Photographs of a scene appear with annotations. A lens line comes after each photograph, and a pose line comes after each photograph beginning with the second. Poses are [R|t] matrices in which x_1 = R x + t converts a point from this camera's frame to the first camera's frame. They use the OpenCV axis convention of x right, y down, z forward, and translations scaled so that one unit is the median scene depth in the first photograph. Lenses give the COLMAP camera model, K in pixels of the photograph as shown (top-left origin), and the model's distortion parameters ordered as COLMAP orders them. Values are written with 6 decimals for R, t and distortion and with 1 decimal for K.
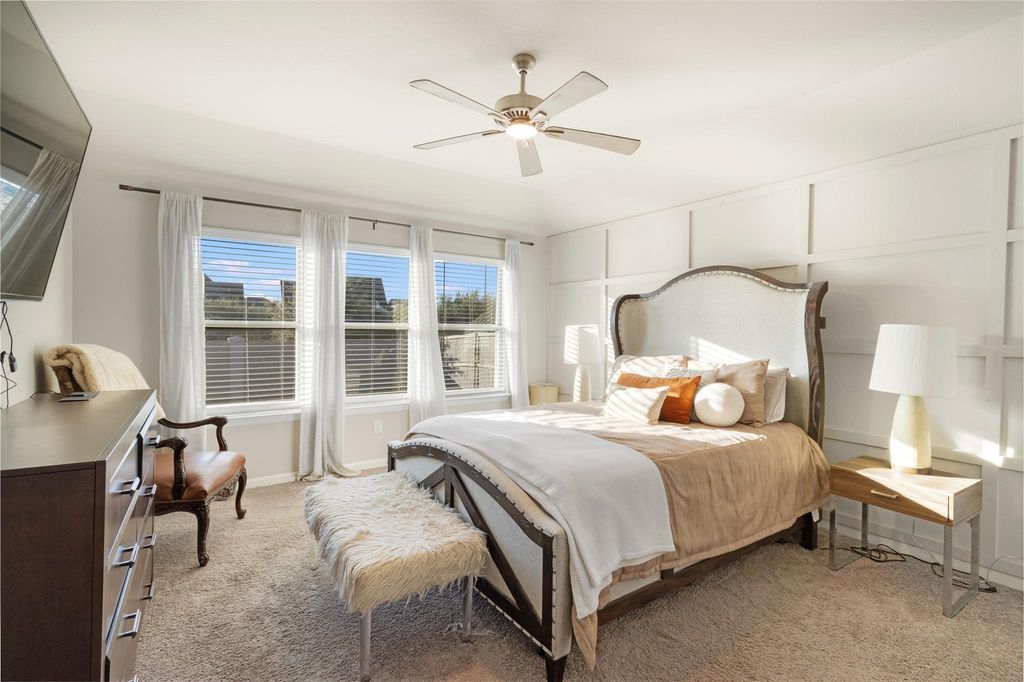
lens RADIAL K [[466.7, 0, 513.7], [0, 466.7, 334.9], [0, 0, 1]] dist [-0.002949, -0.000207]
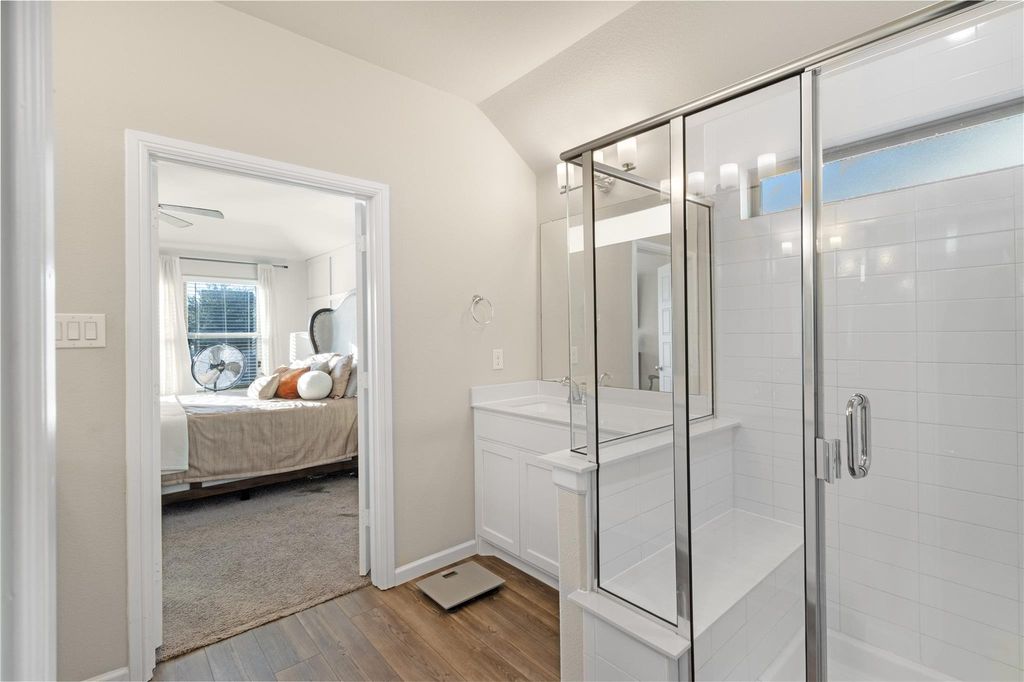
lens RADIAL K [[466.7, 0, 510.3], [0, 466.7, 339.0], [0, 0, 1]] dist [-0.002949, -0.000207]
pose [[0.994392, -0.020811, 0.103690, 0.635980], [0.021268, 0.999768, -0.003295, 0.015552], [-0.103597, 0.005482, 0.994604, -0.365754]]
